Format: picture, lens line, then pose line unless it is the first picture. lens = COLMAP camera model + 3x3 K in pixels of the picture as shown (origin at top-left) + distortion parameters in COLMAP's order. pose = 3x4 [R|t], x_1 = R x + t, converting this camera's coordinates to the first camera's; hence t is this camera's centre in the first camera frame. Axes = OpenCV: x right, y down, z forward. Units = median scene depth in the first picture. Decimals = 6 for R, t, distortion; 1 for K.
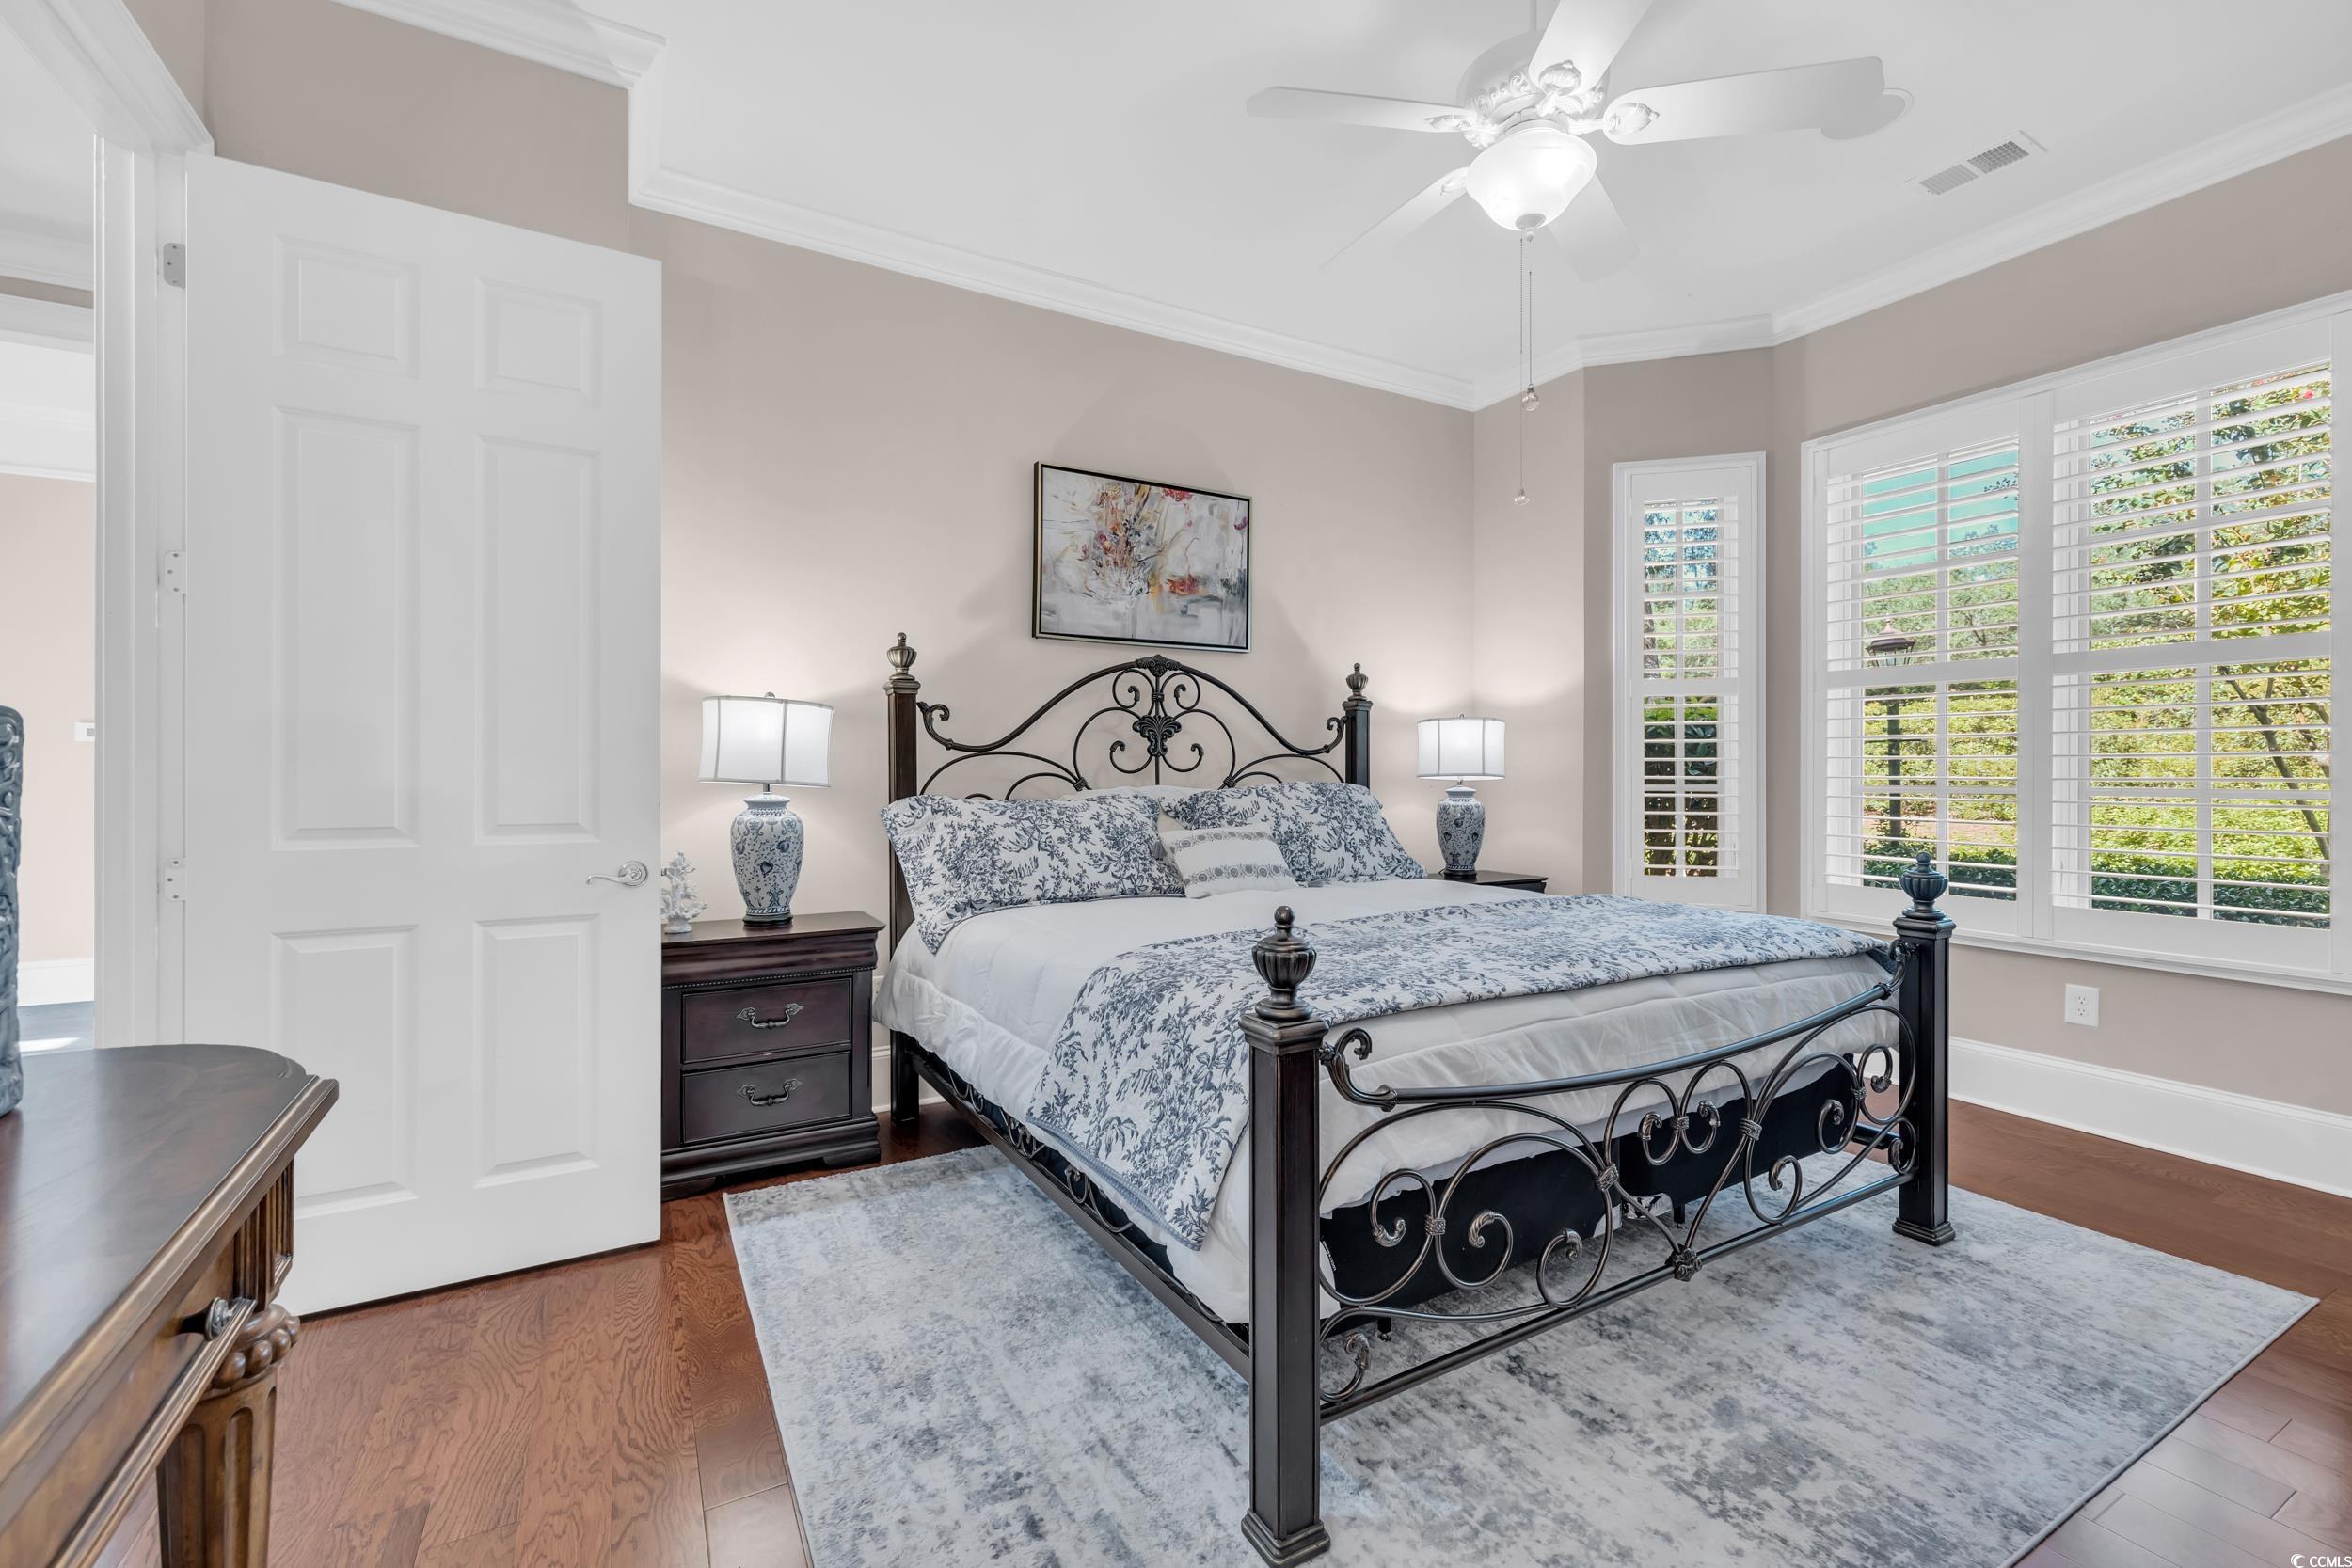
lens RADIAL K [[1002.5, 0, 1169.0], [0, 1002.5, 776.3], [0, 0, 1]] dist [-0.000054, 0.000660]
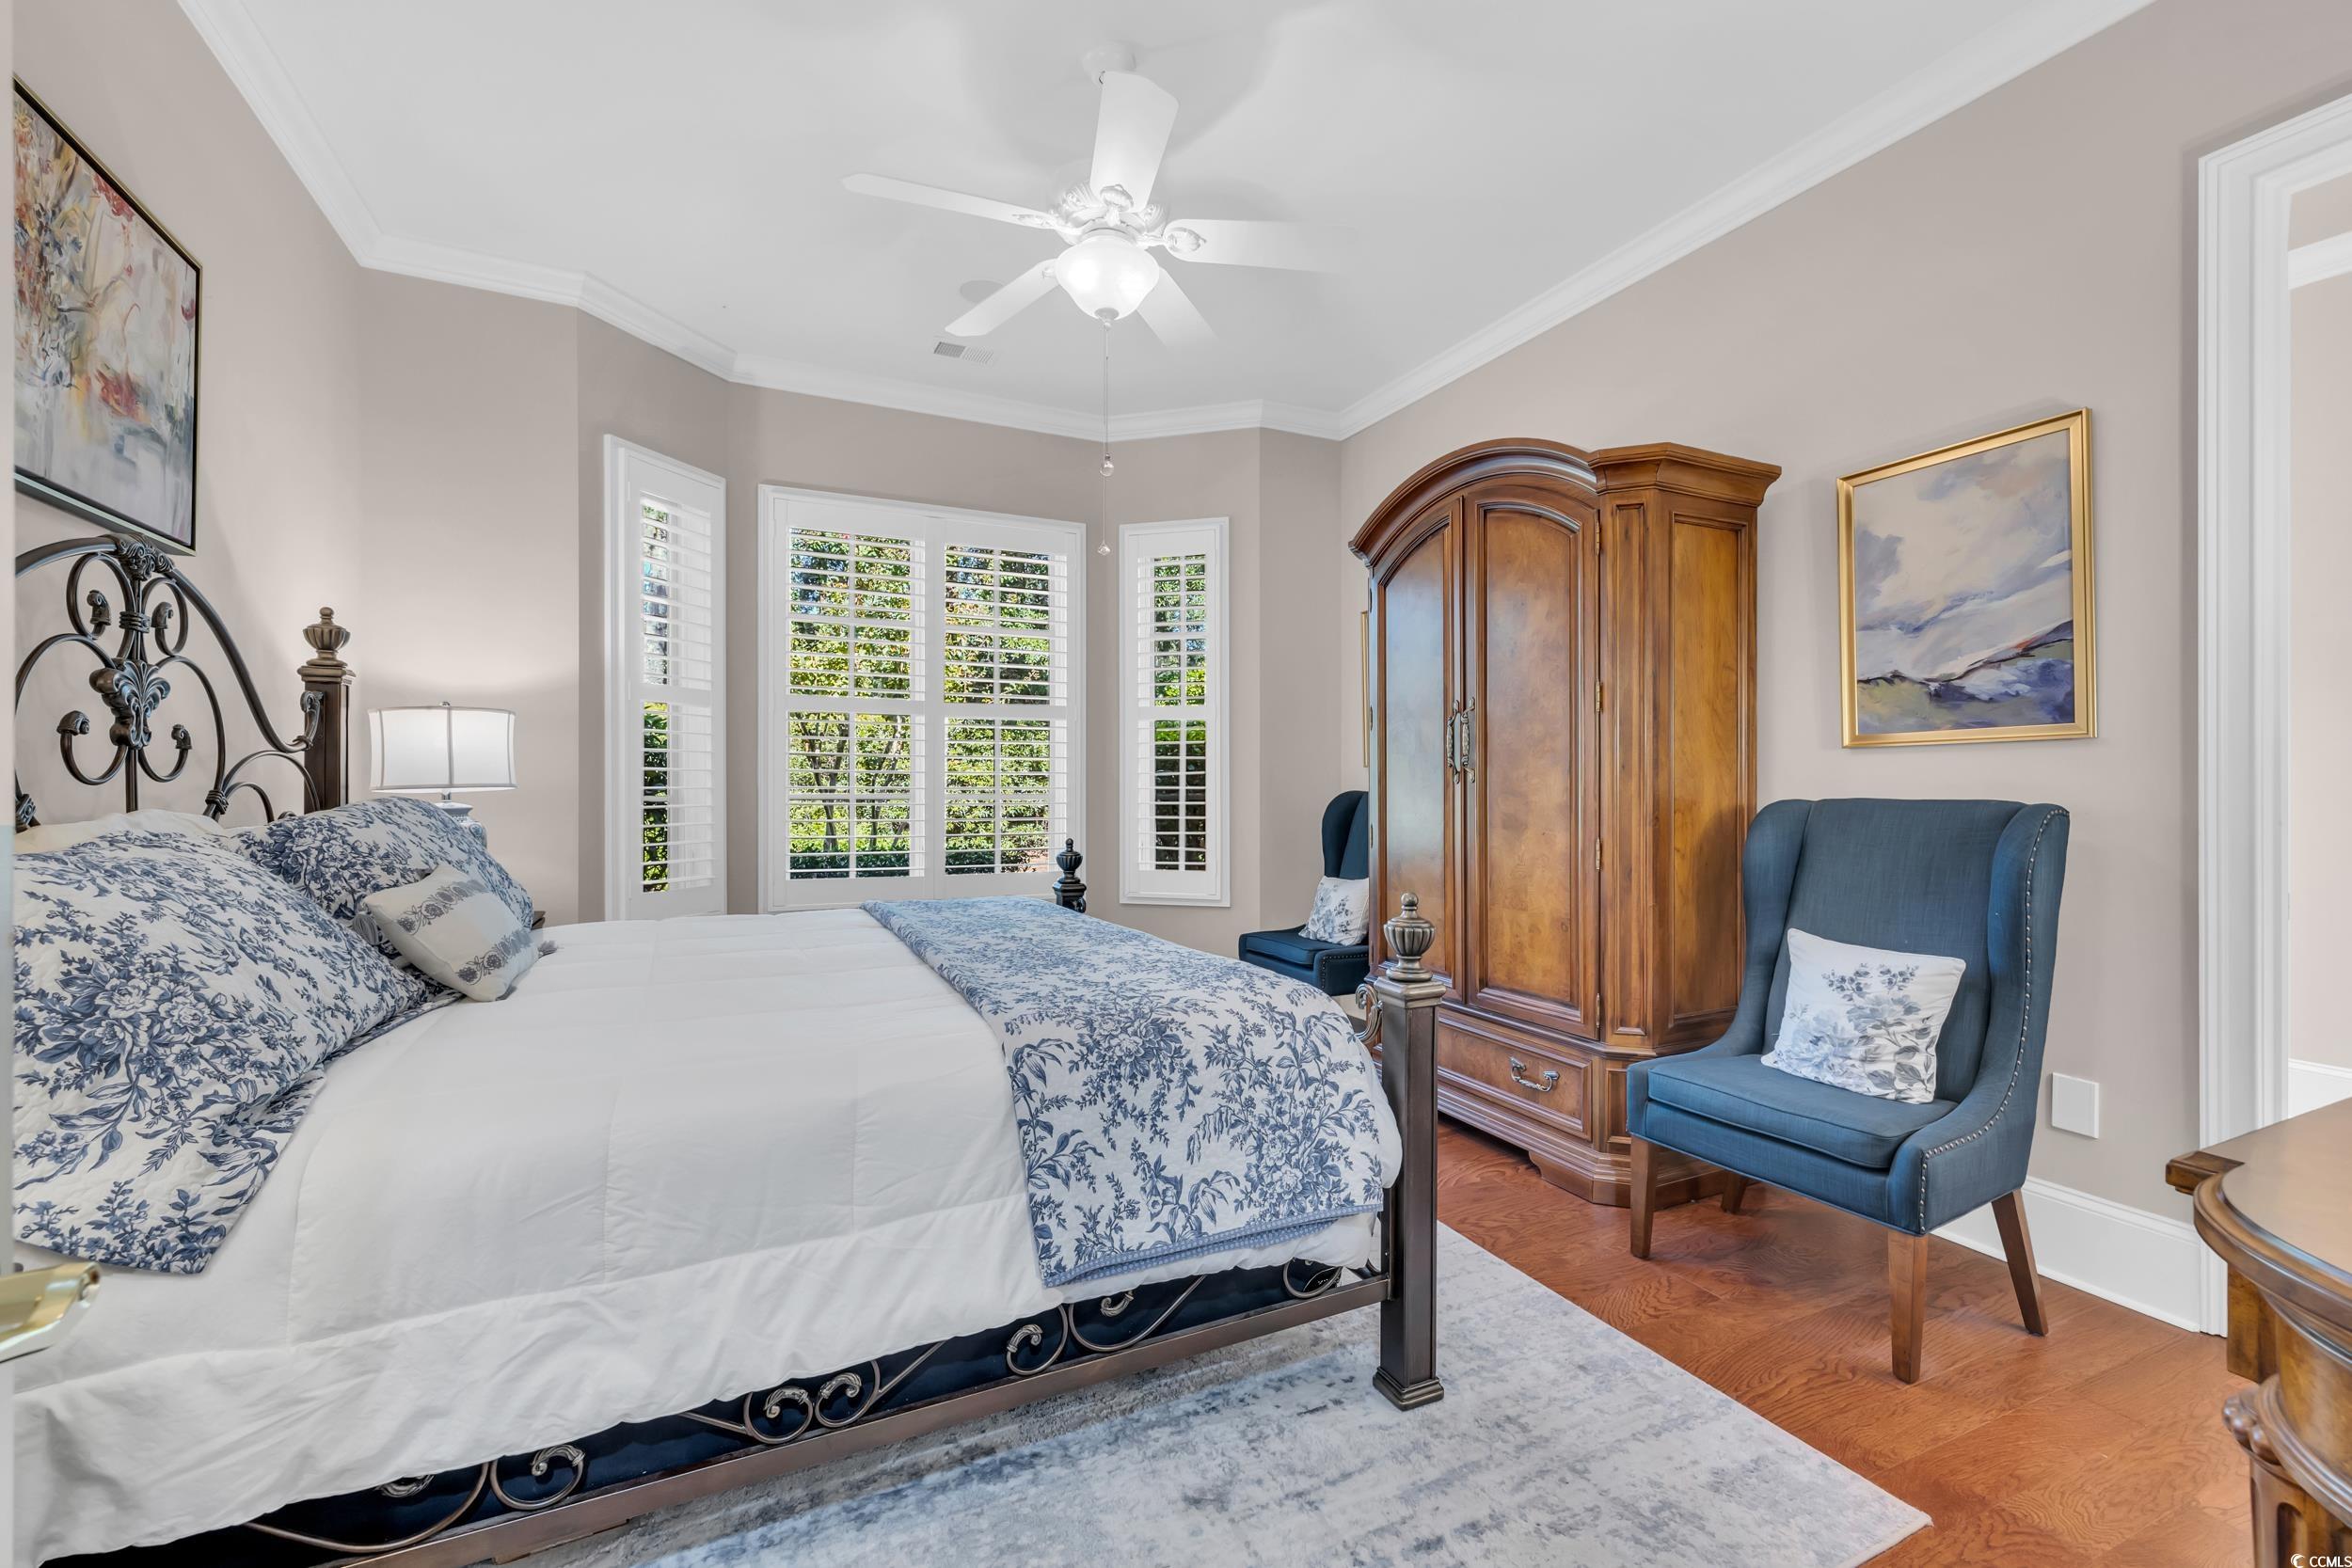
lens RADIAL K [[1002.5, 0, 1191.3], [0, 1002.5, 788.5], [0, 0, 1]] dist [-0.000054, 0.000660]
pose [[0.047176, -0.004728, 0.998875, -0.545321], [-0.000168, 0.999989, 0.004741, -0.003806], [-0.998887, -0.000391, 0.047175, 0.569831]]
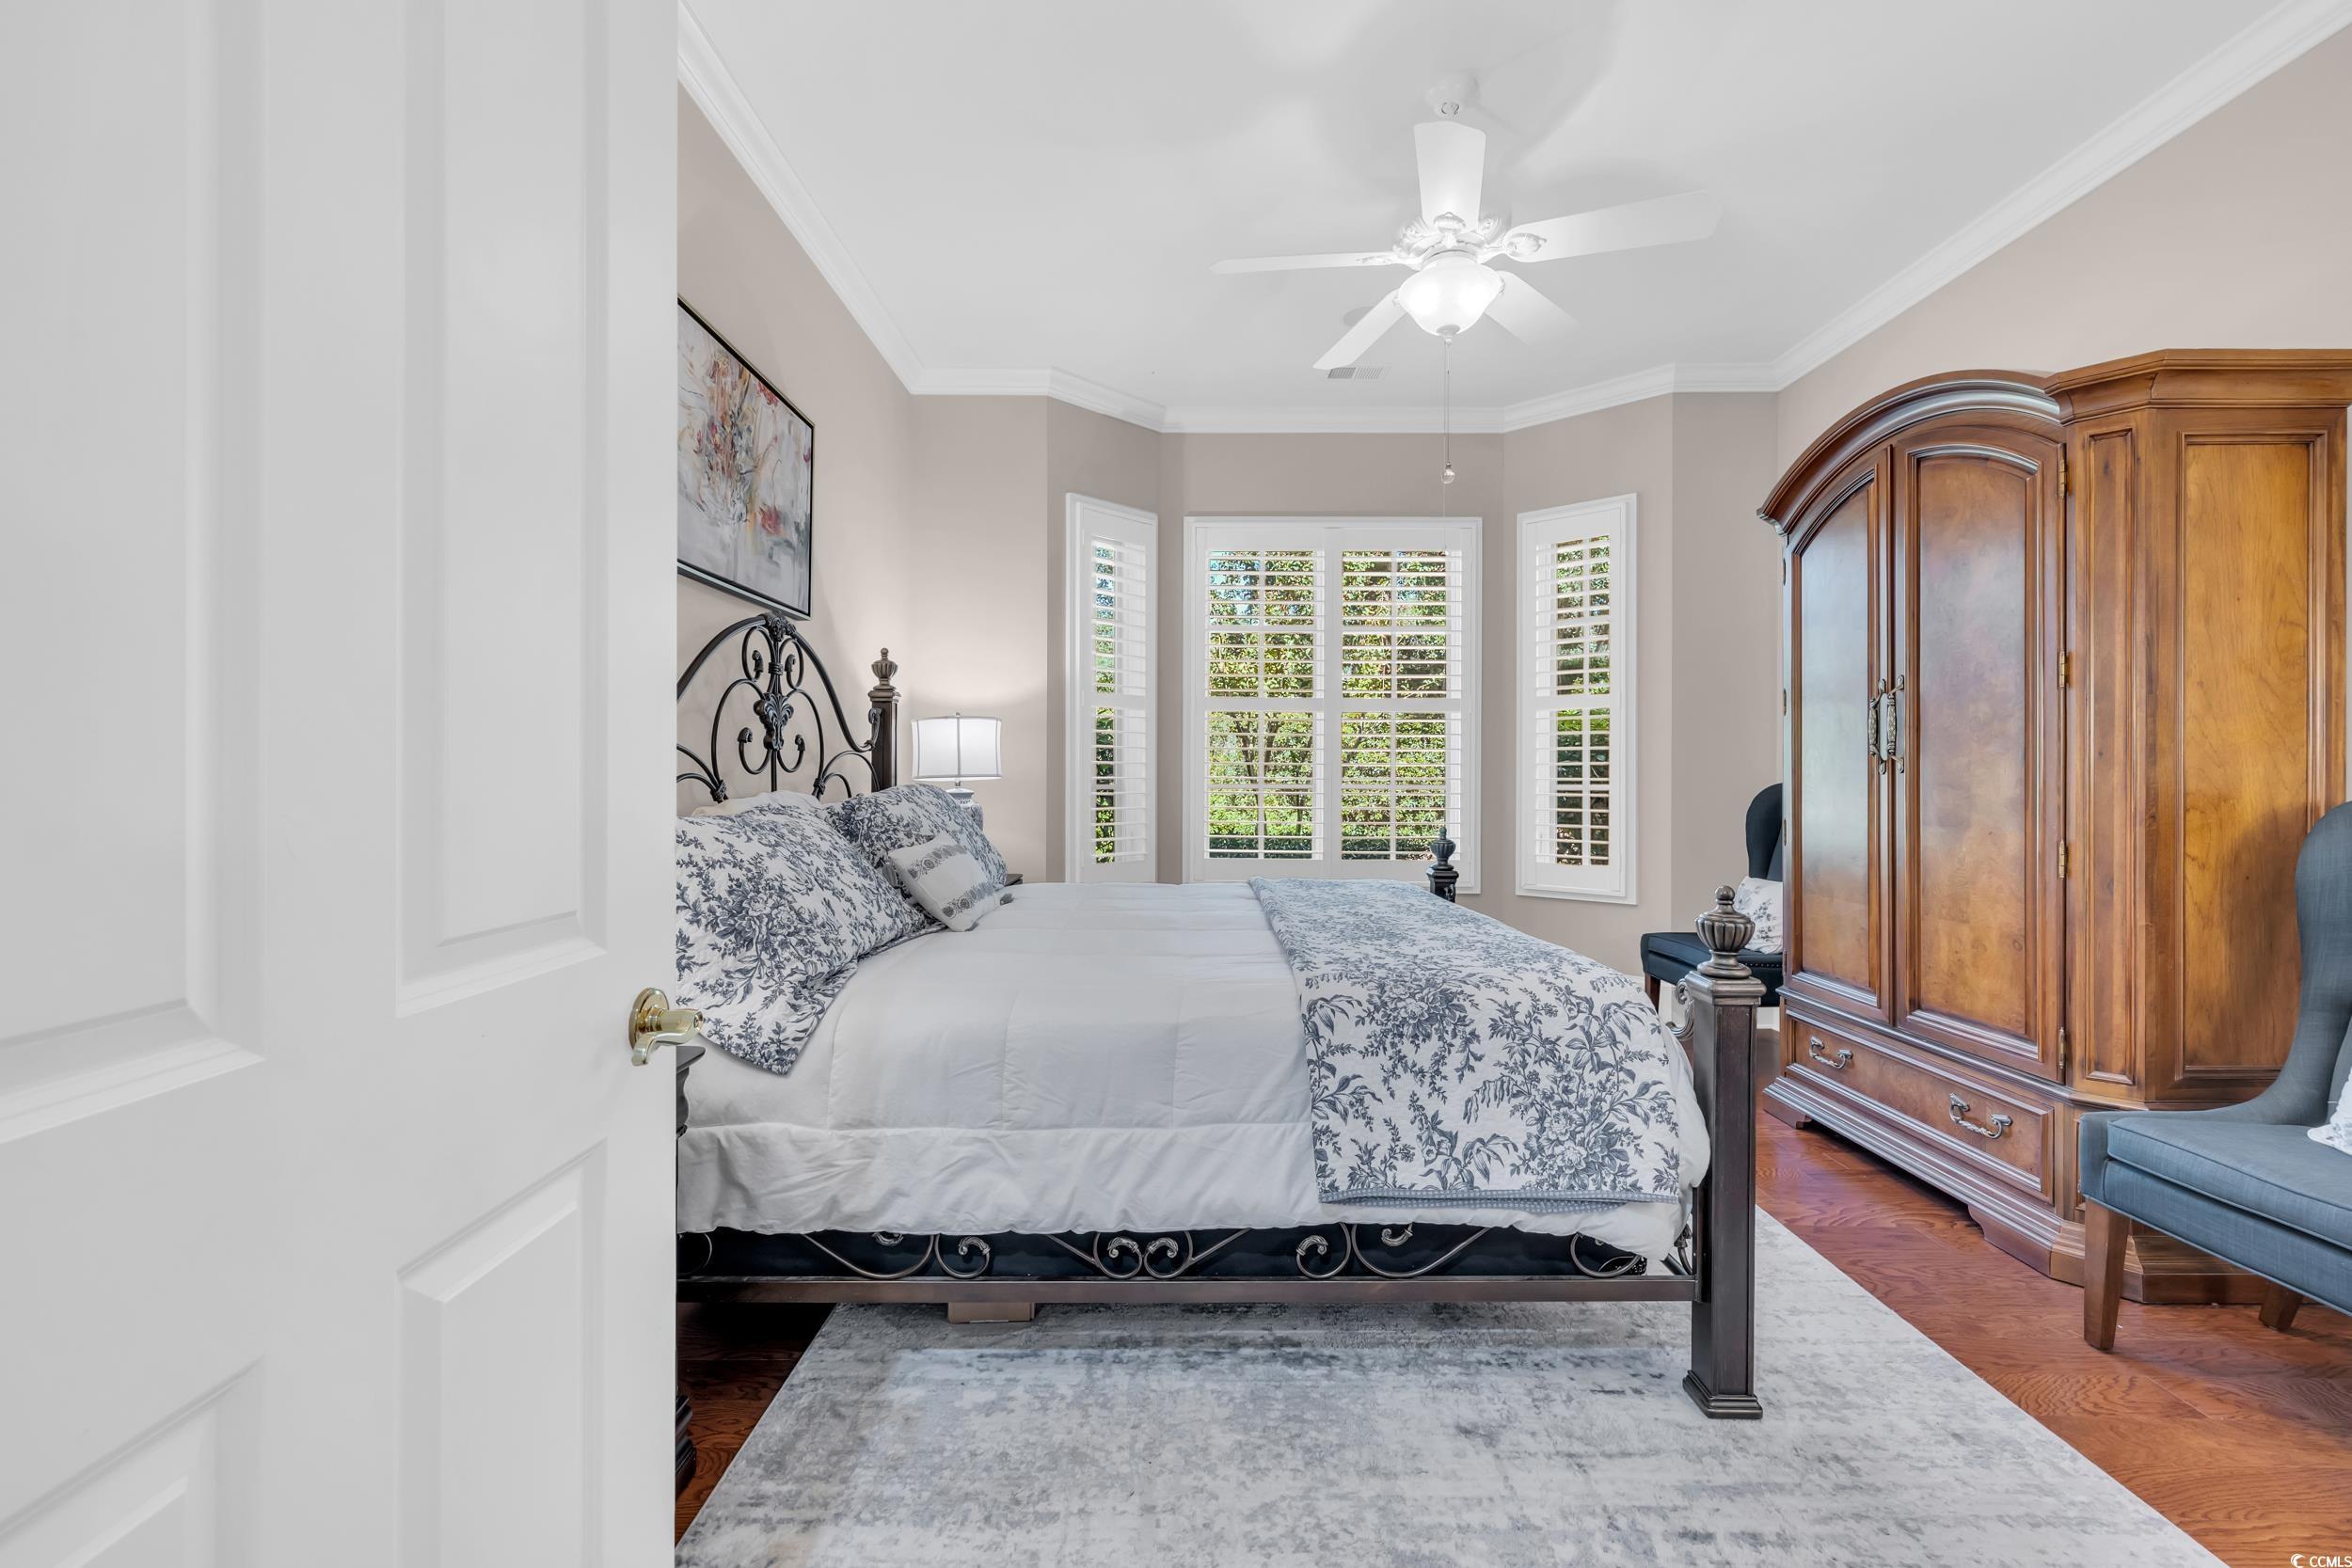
lens RADIAL K [[1002.5, 0, 1177.3], [0, 1002.5, 779.0], [0, 0, 1]] dist [-0.000054, 0.000660]
pose [[0.485440, -0.003087, 0.874265, -0.599992], [-0.000849, 0.999992, 0.004002, -0.002817], [-0.874270, -0.002685, 0.485433, 0.464176]]
